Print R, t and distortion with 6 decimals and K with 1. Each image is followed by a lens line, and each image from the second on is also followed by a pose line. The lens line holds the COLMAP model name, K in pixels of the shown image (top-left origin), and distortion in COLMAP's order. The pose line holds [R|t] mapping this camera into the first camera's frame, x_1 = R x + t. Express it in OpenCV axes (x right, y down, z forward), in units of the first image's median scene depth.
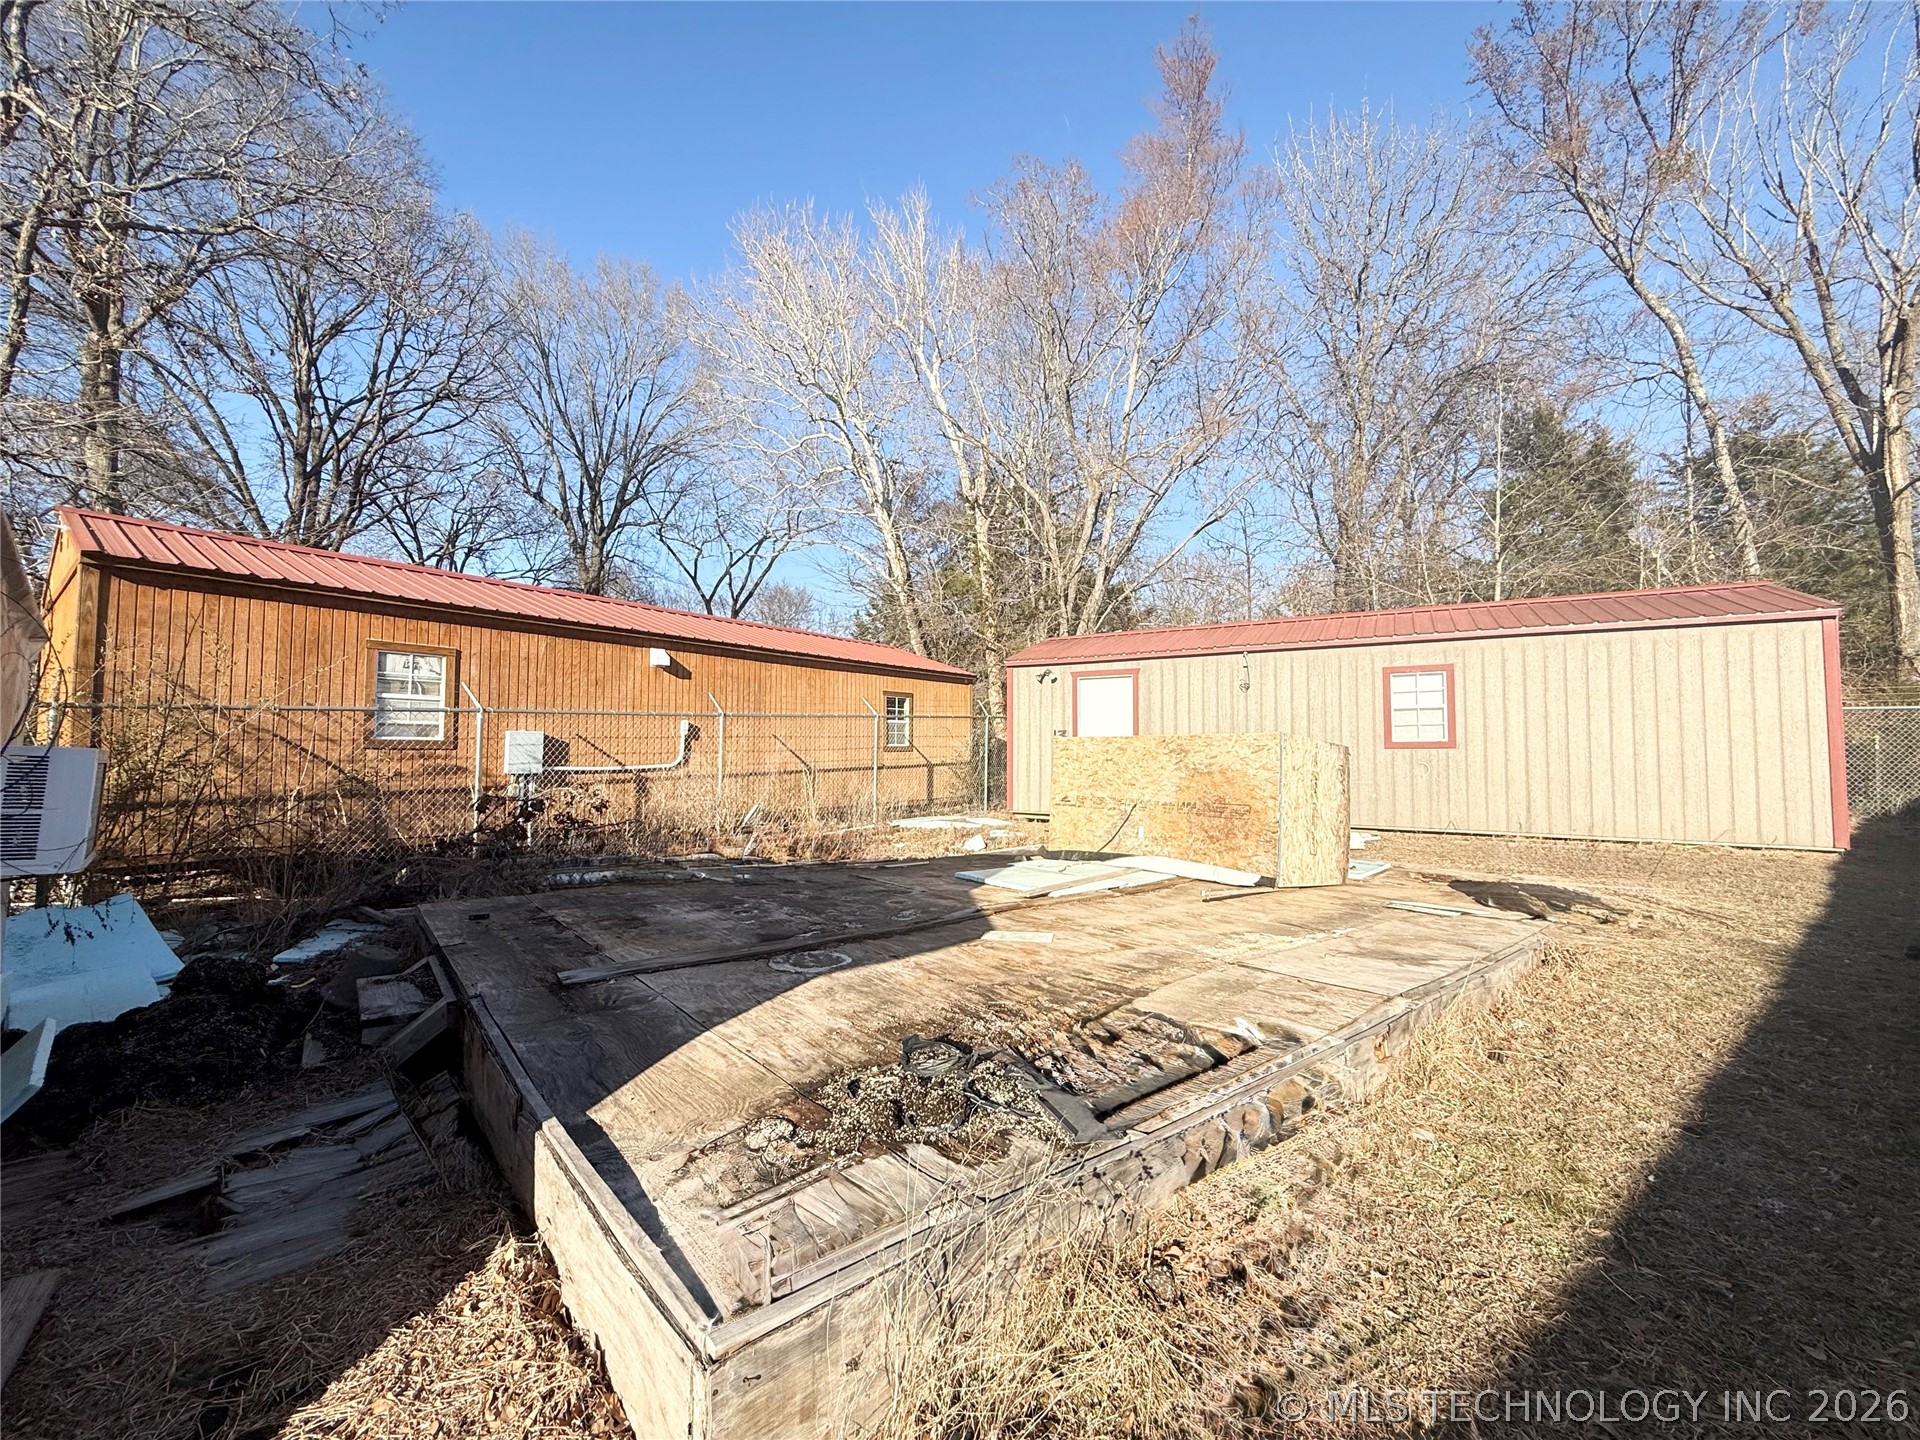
lens RADIAL K [[763.3, 0, 966.5], [0, 763.3, 720.6], [0, 0, 1]] dist [-0.000907, 0.000701]
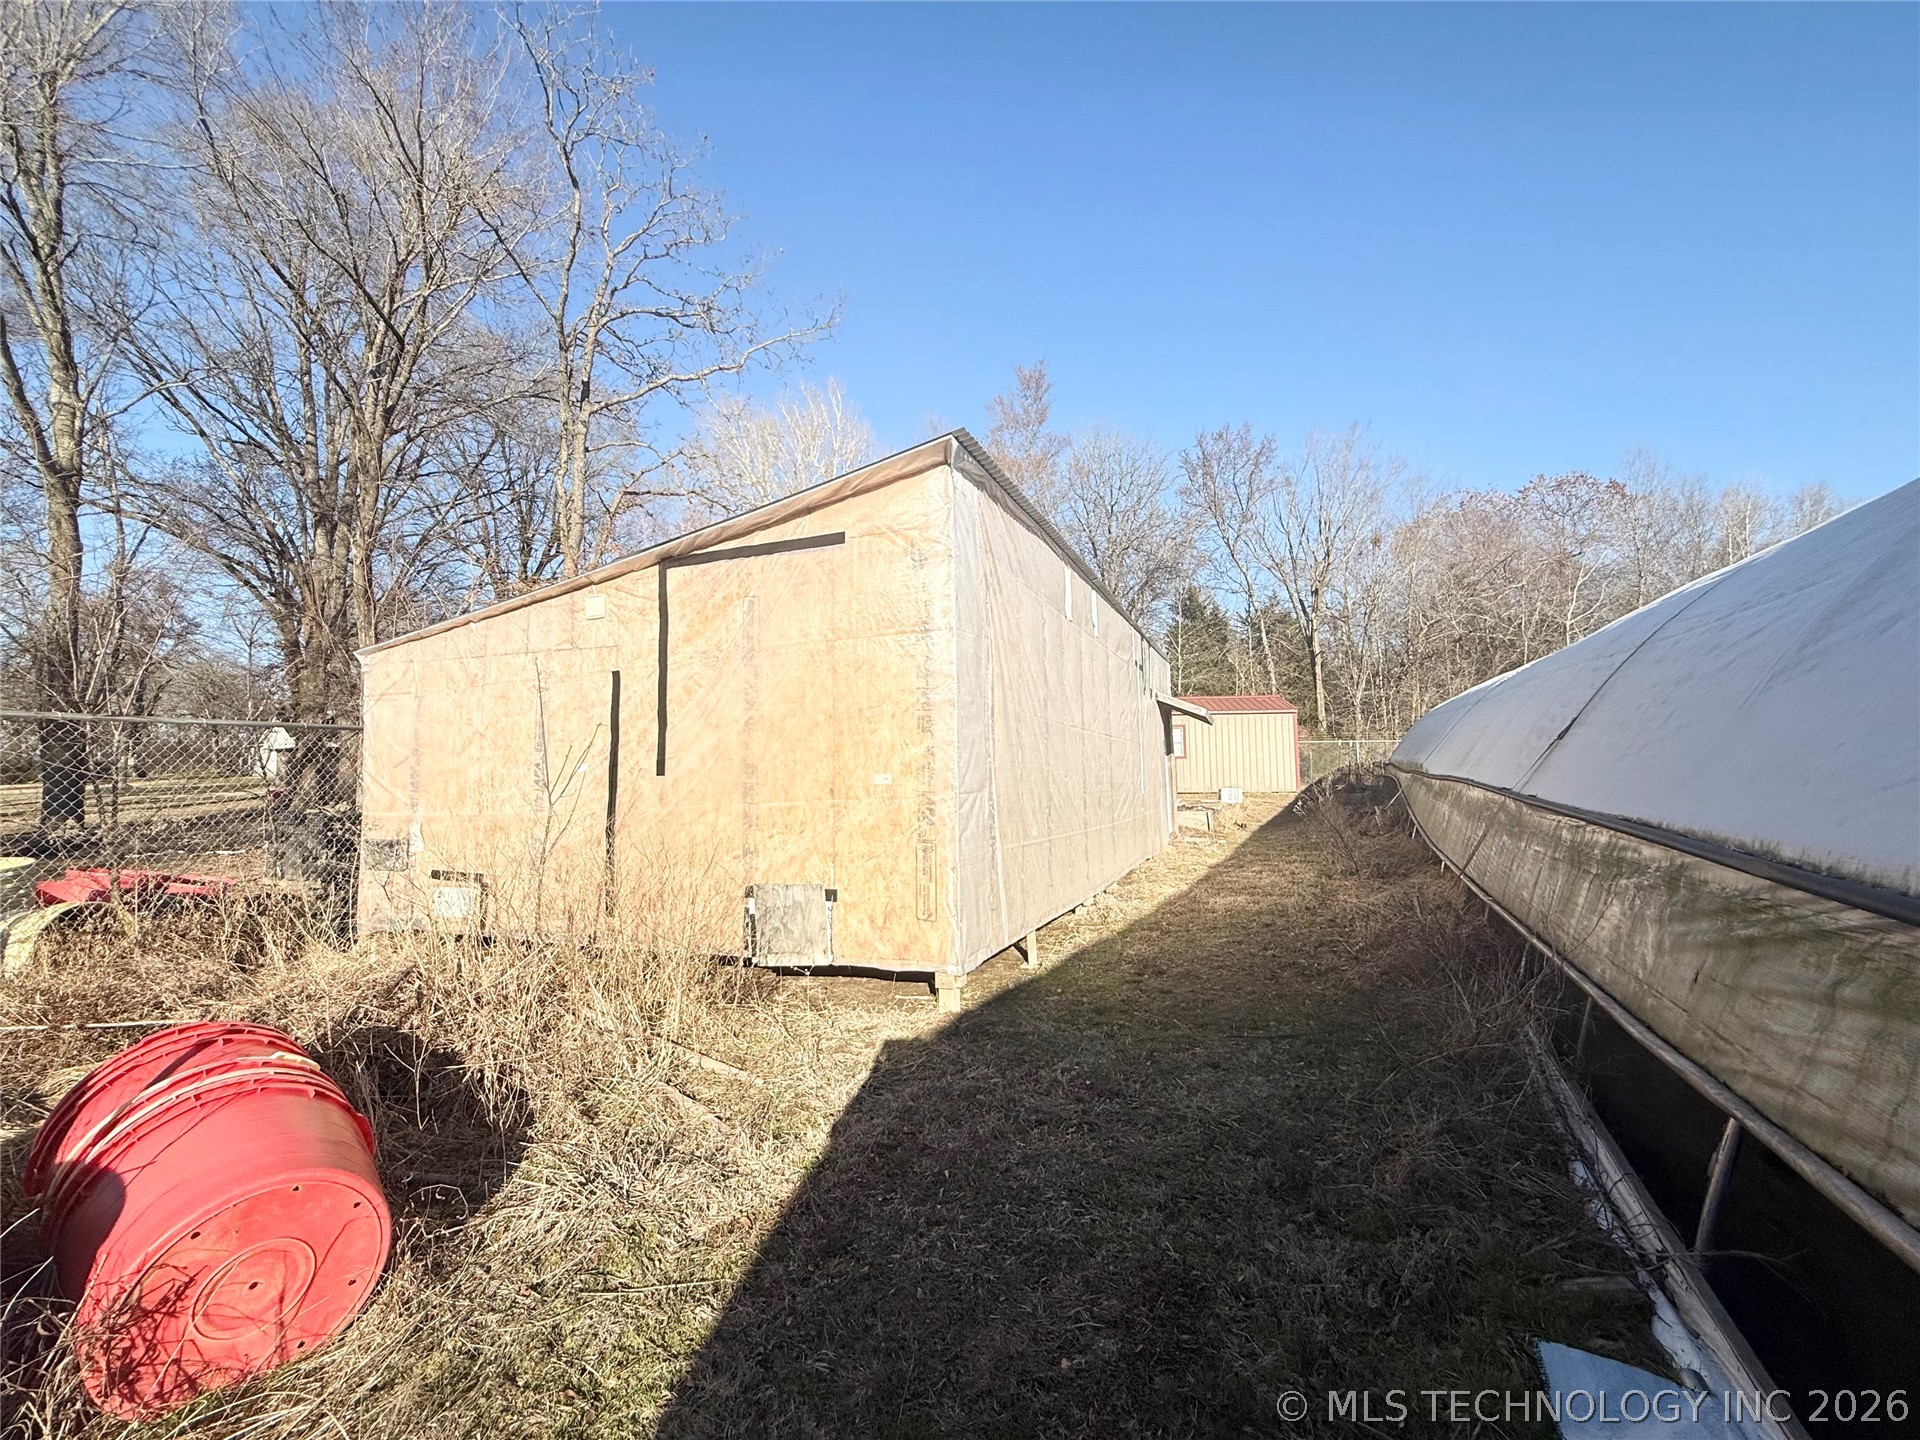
lens RADIAL K [[763.3, 0, 956.0], [0, 763.3, 710.3], [0, 0, 1]] dist [-0.000907, 0.000701]
pose [[0.912564, 0.015887, 0.408626, -0.545278], [-0.005432, 0.999628, -0.026734, -0.025602], [-0.408898, 0.022177, 0.912311, -0.495387]]
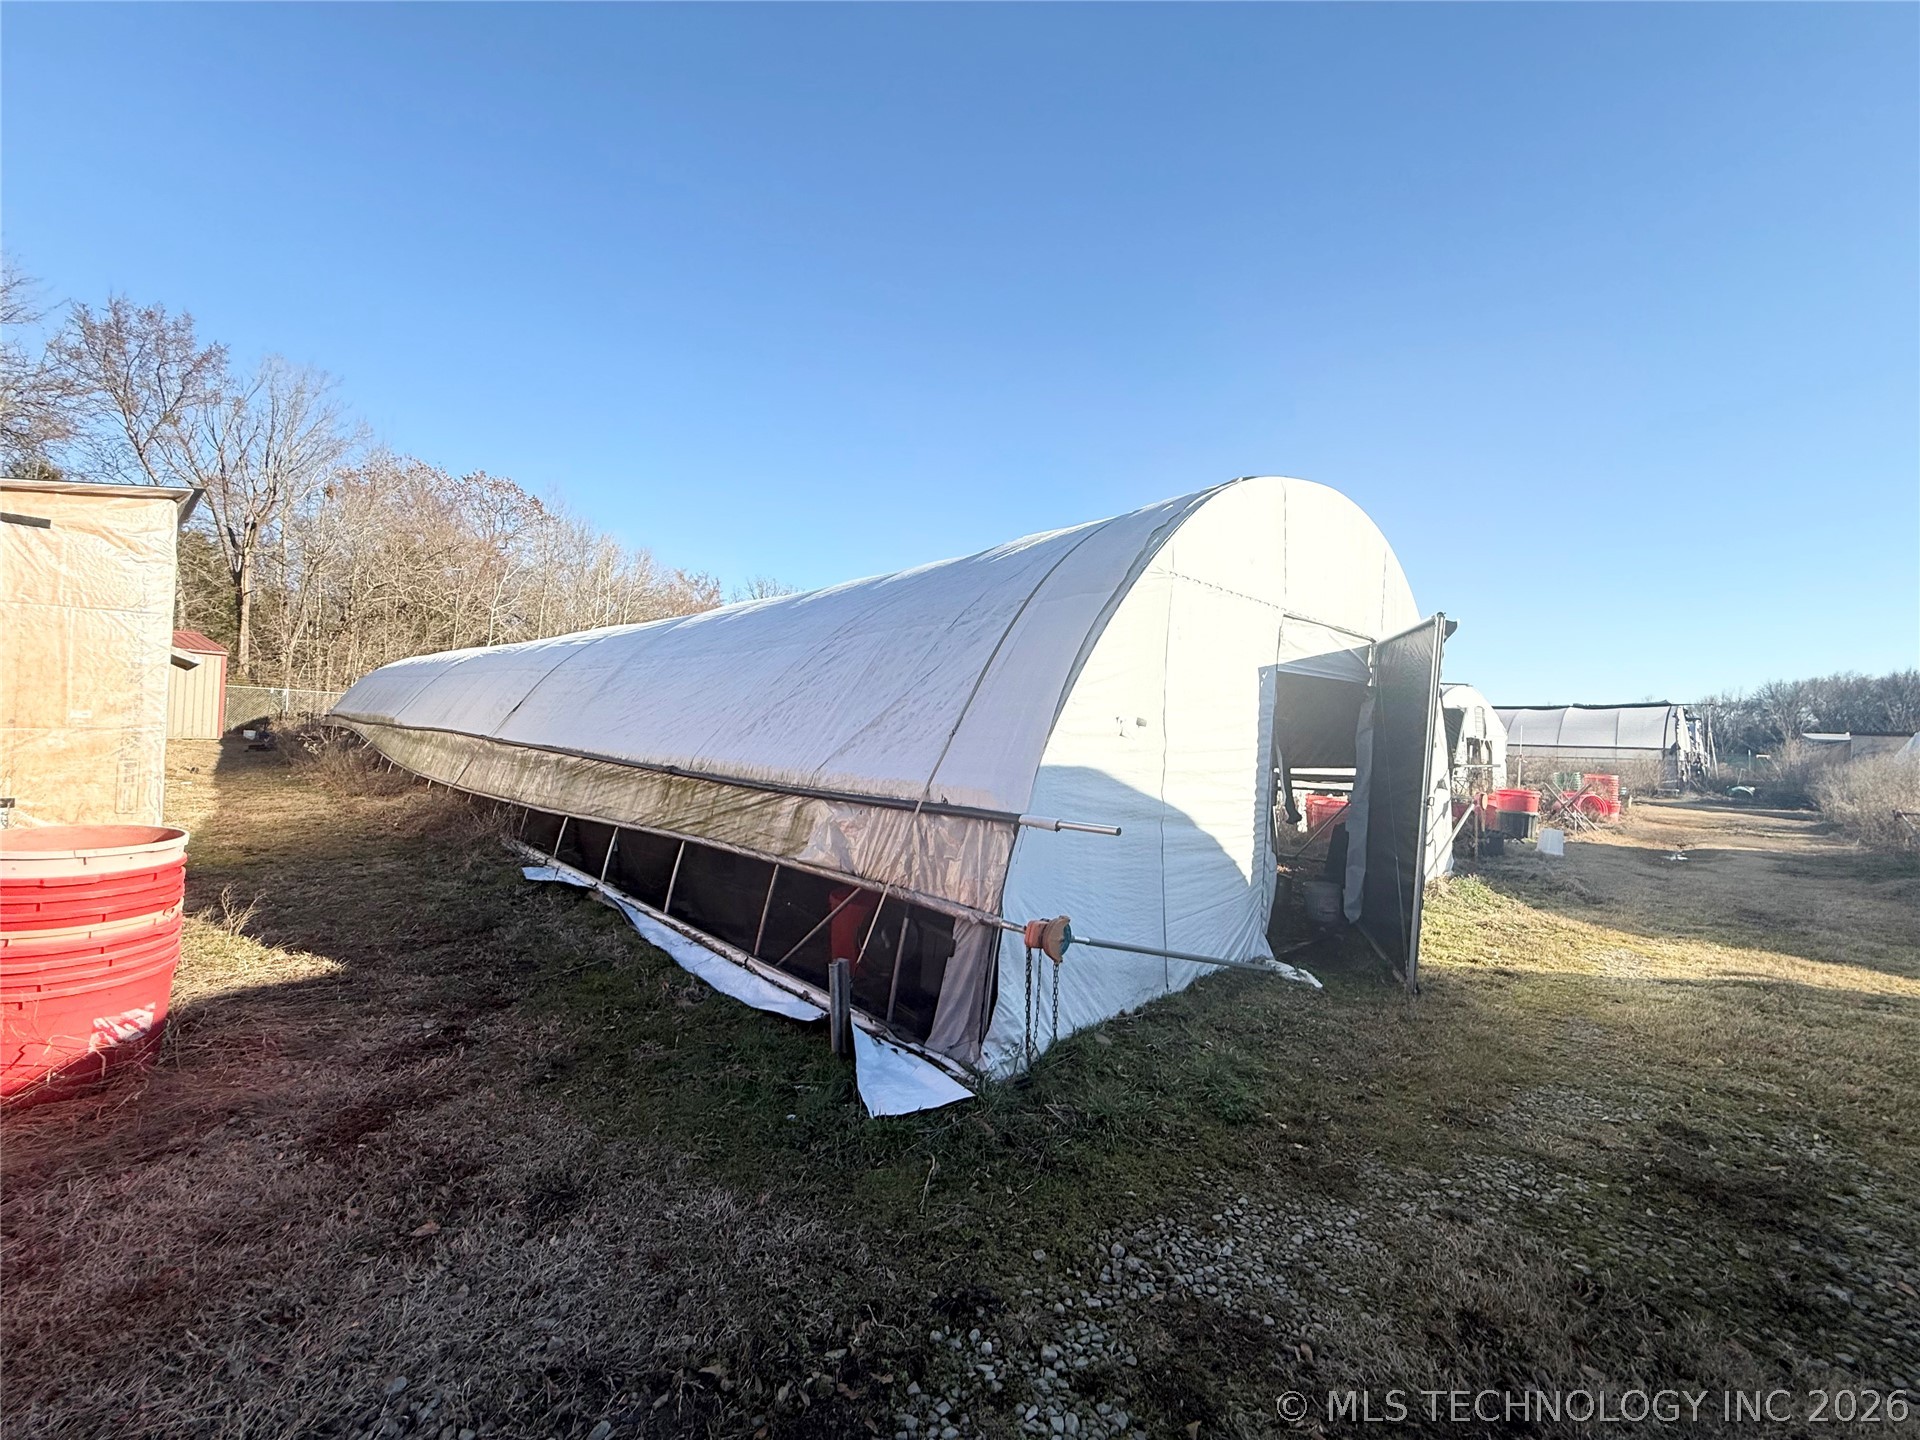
lens RADIAL K [[763.3, 0, 966.2], [0, 763.3, 722.2], [0, 0, 1]] dist [-0.000907, 0.000701]
pose [[-0.105740, 0.012624, 0.994314, -0.818380], [-0.090247, 0.995671, -0.022239, -0.033357], [-0.990290, -0.092086, -0.104143, -0.601077]]
